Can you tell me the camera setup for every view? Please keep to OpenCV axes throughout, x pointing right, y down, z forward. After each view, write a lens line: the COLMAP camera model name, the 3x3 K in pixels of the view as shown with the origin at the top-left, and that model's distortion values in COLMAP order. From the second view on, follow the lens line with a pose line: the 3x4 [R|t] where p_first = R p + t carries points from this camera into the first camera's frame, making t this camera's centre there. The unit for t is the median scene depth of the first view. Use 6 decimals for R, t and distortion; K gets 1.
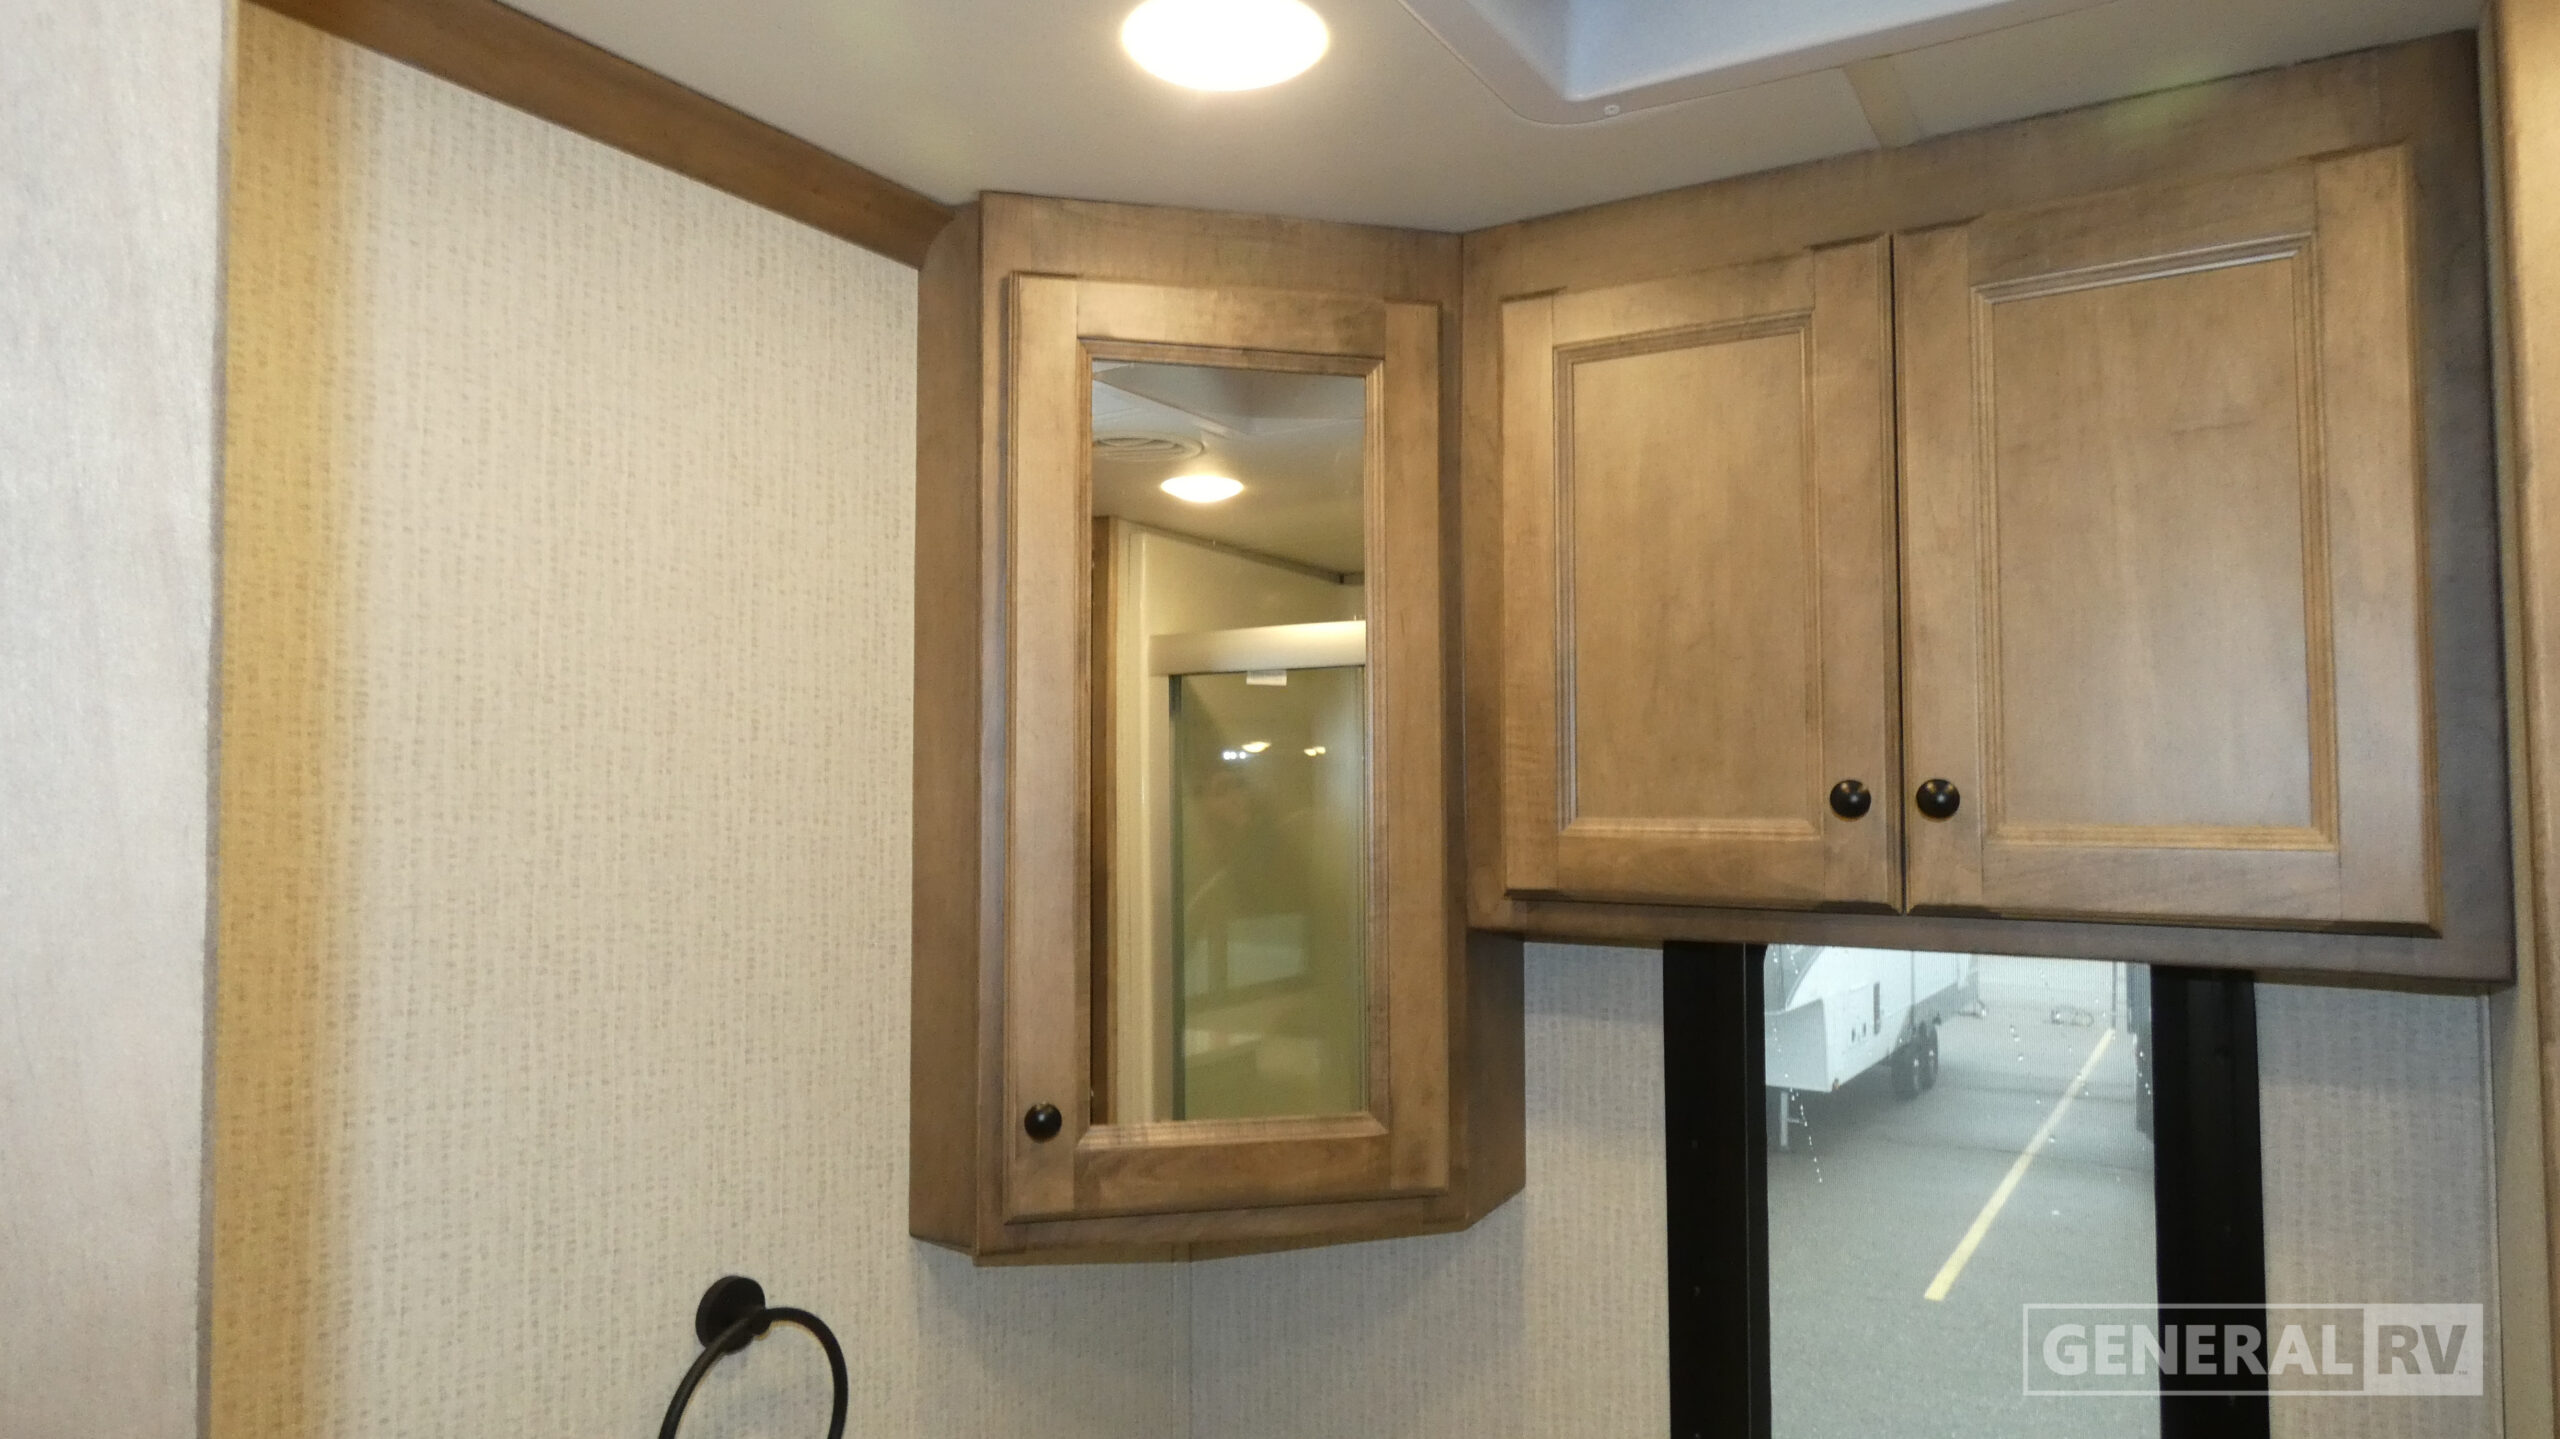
lens RADIAL K [[1546.7, 0, 1281.5], [0, 1546.7, 710.6], [0, 0, 1]] dist [0.000658, -0.000602]
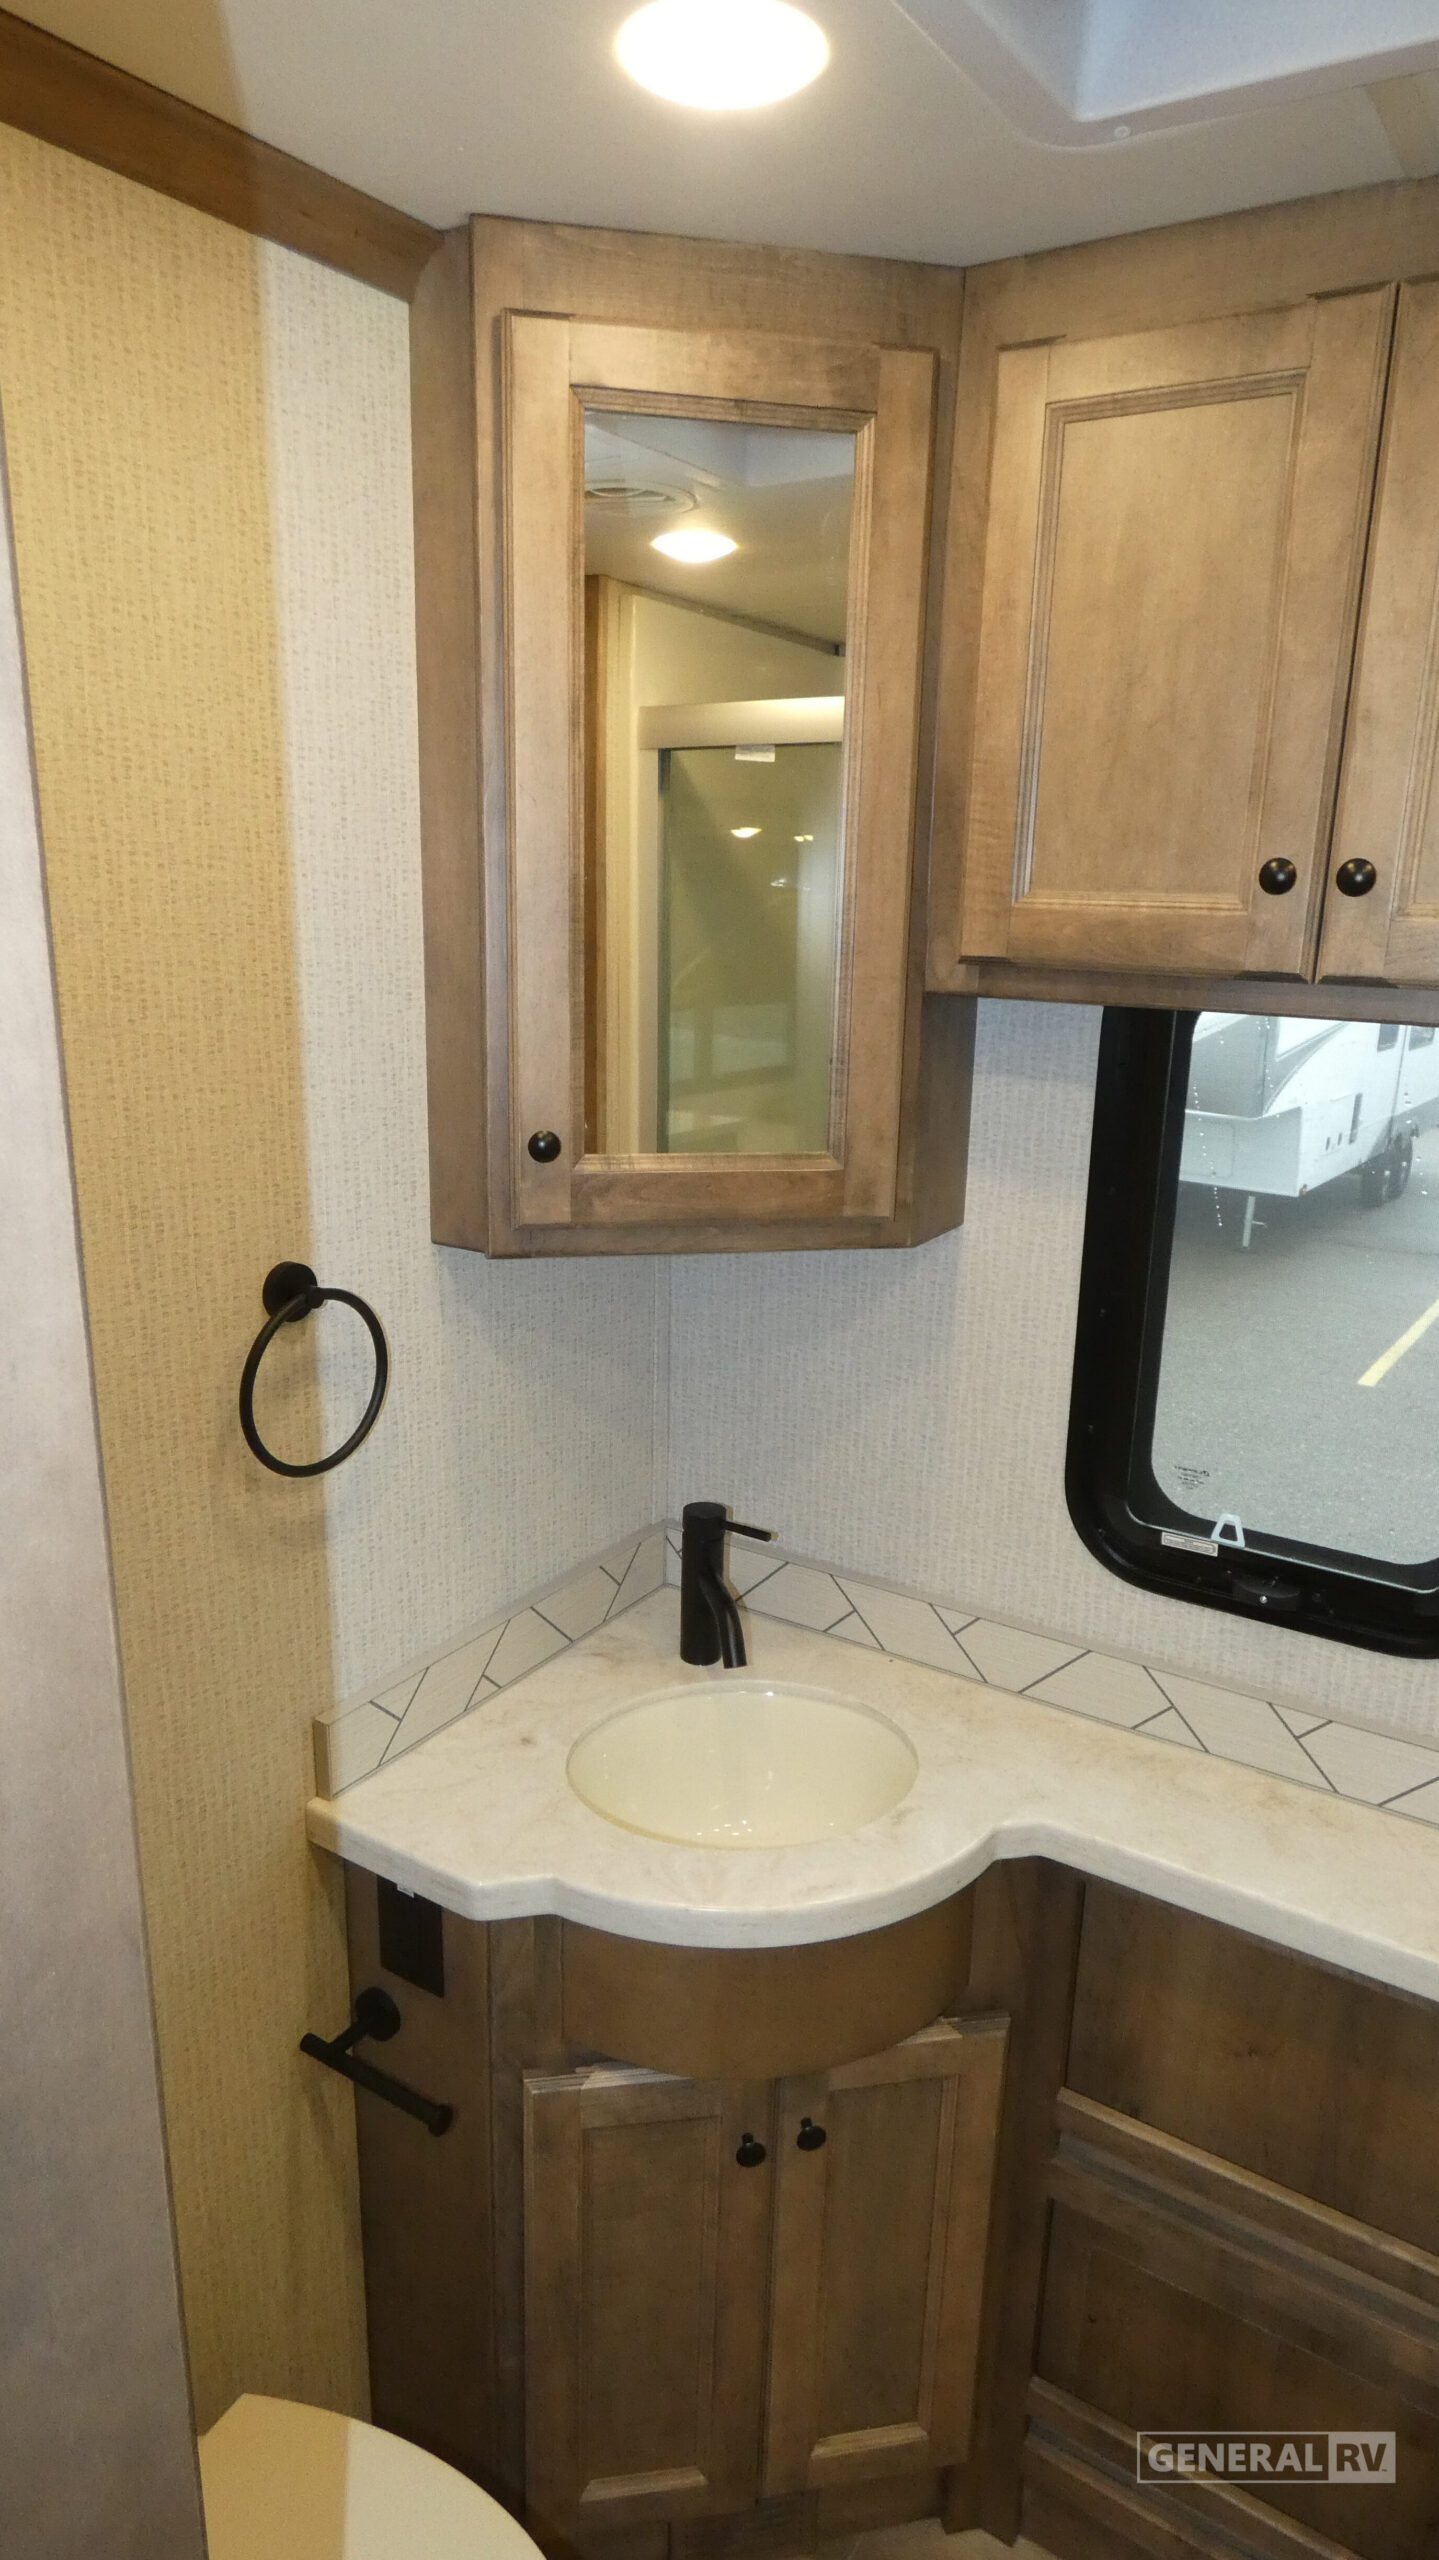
lens RADIAL K [[1546.7, 0, 716.3], [0, 1546.7, 1279.7], [0, 0, 1]] dist [0.000658, -0.000602]
pose [[0.999061, 0.032799, -0.028320, 0.010464], [-0.022833, 0.953893, 0.299276, 0.009694], [0.036830, -0.298349, 0.953746, -0.127547]]
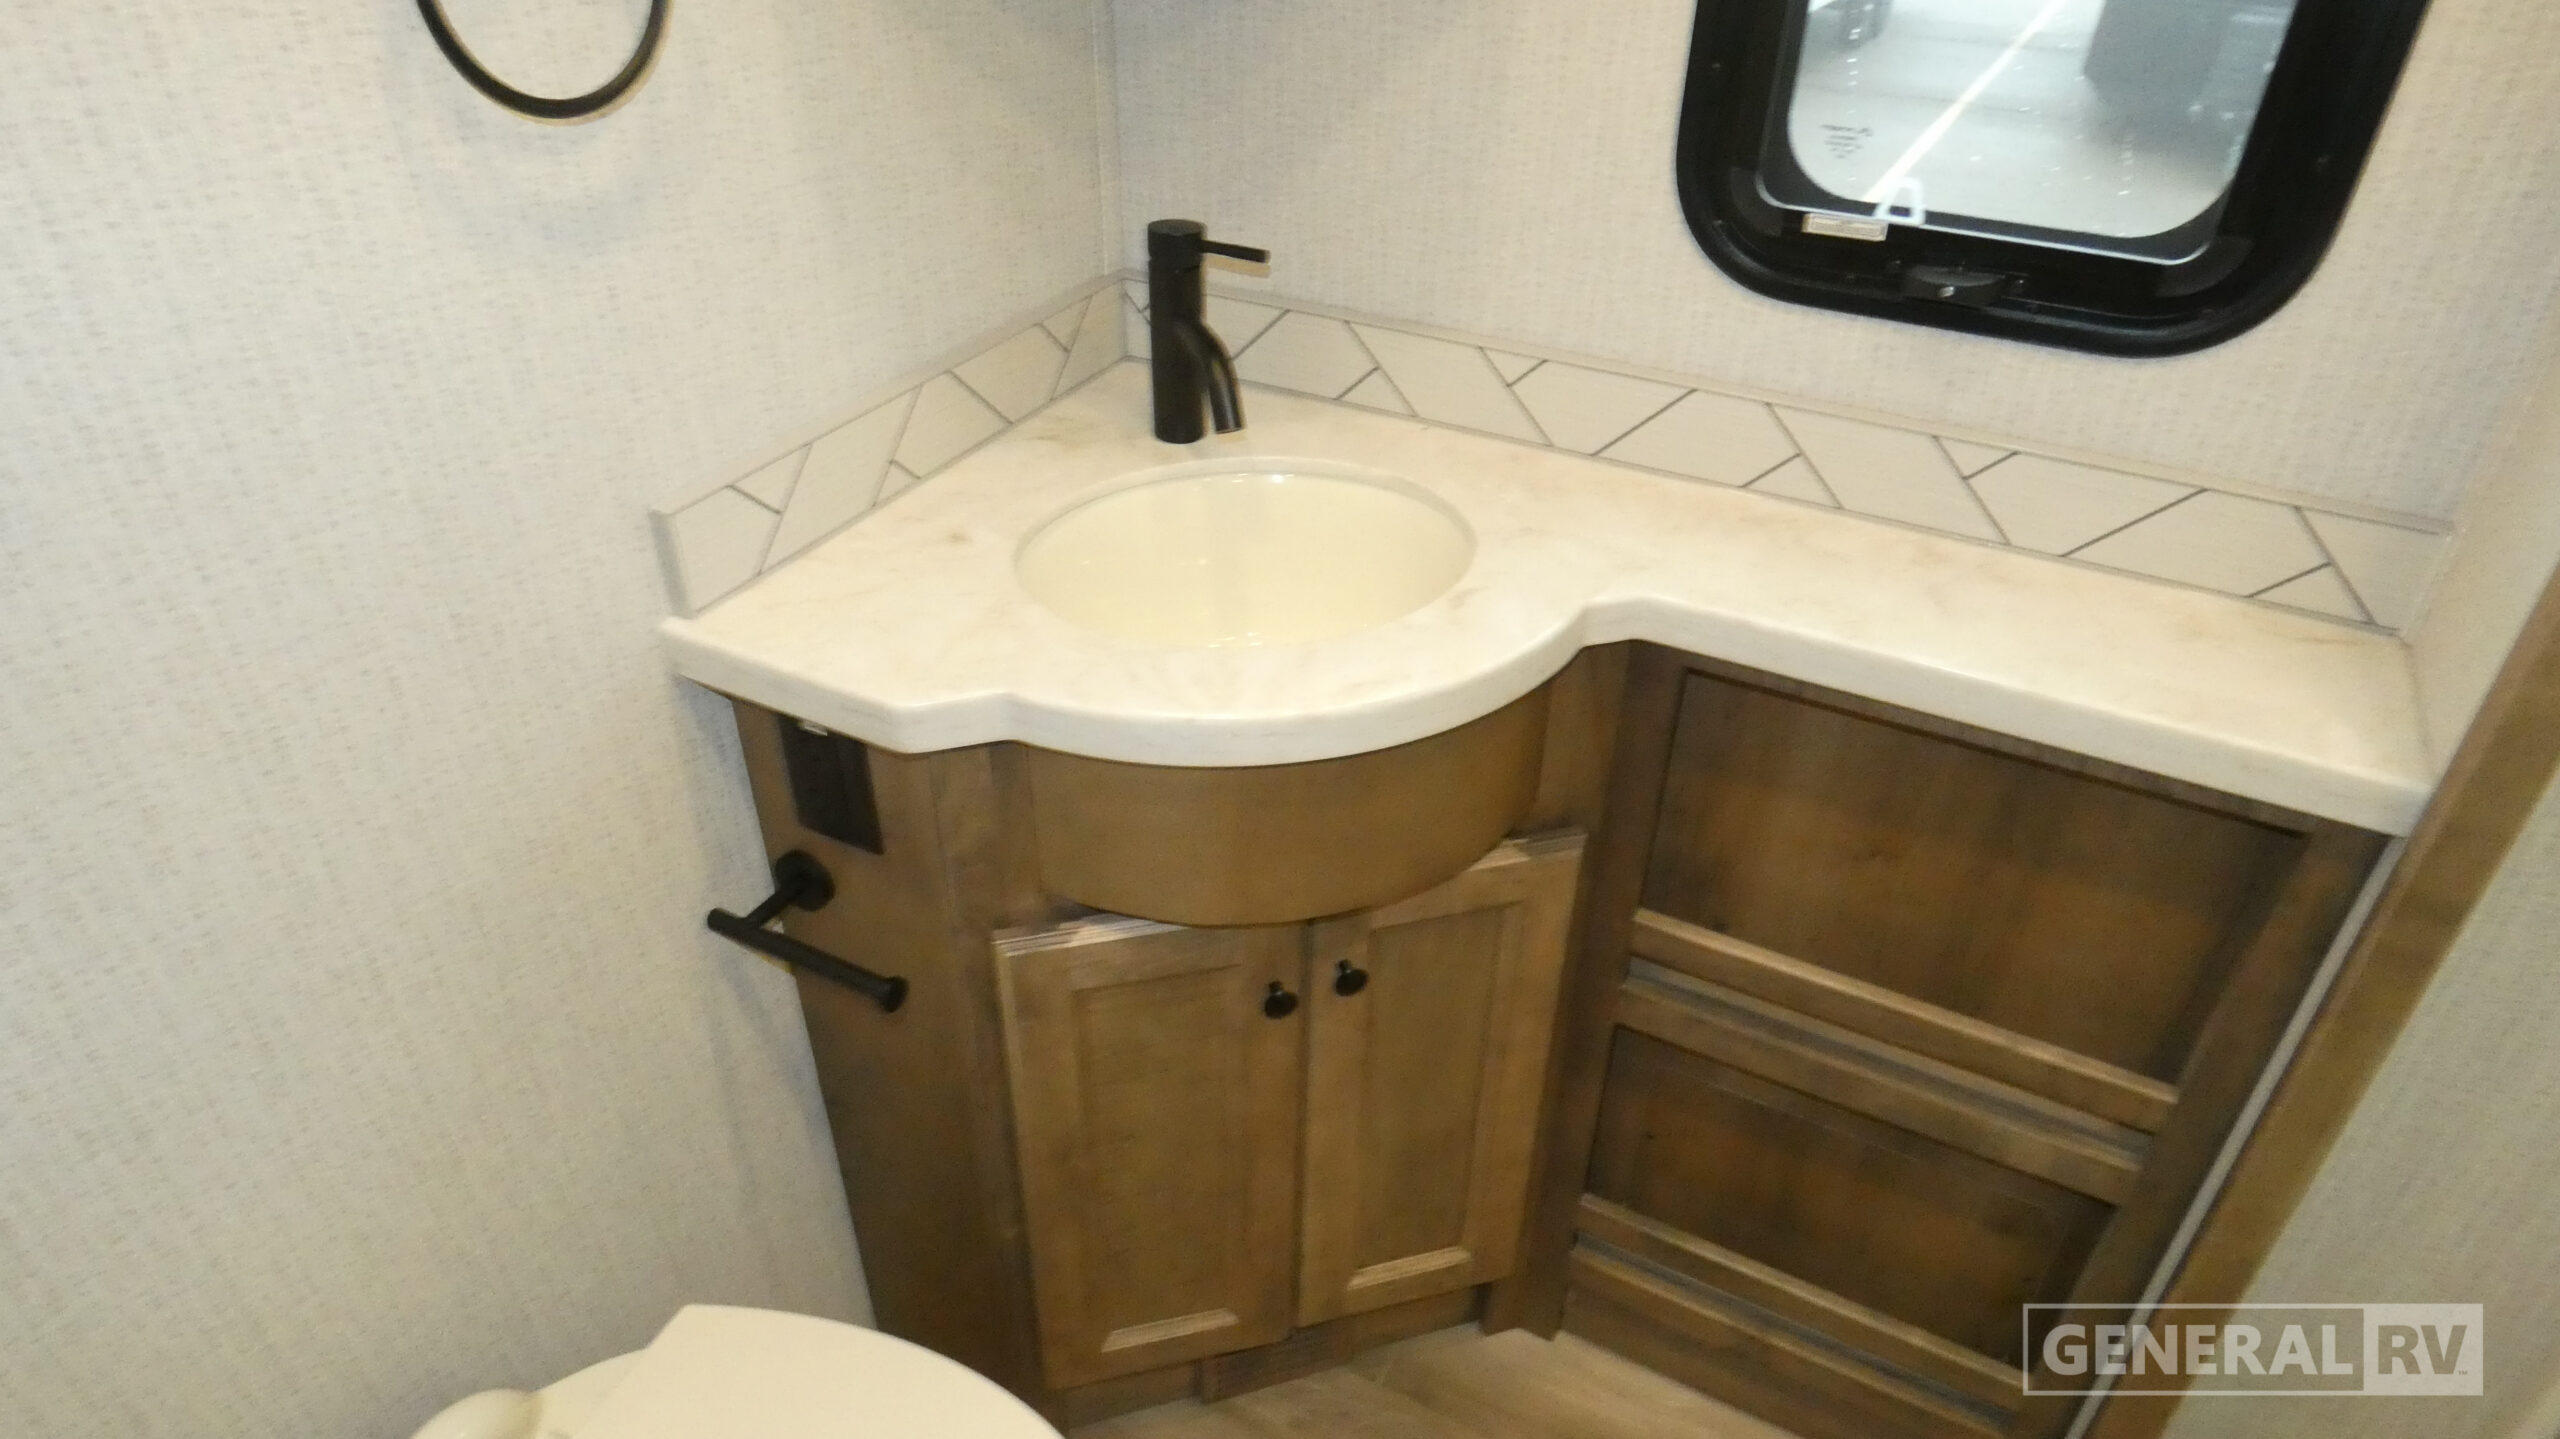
lens RADIAL K [[1546.7, 0, 1281.5], [0, 1546.7, 710.6], [0, 0, 1]] dist [0.000658, -0.000602]
pose [[0.998627, -0.016317, 0.049783, -0.019466], [-0.016558, 0.803235, 0.595432, 0.277318], [-0.049703, -0.595438, 0.801862, 0.135755]]
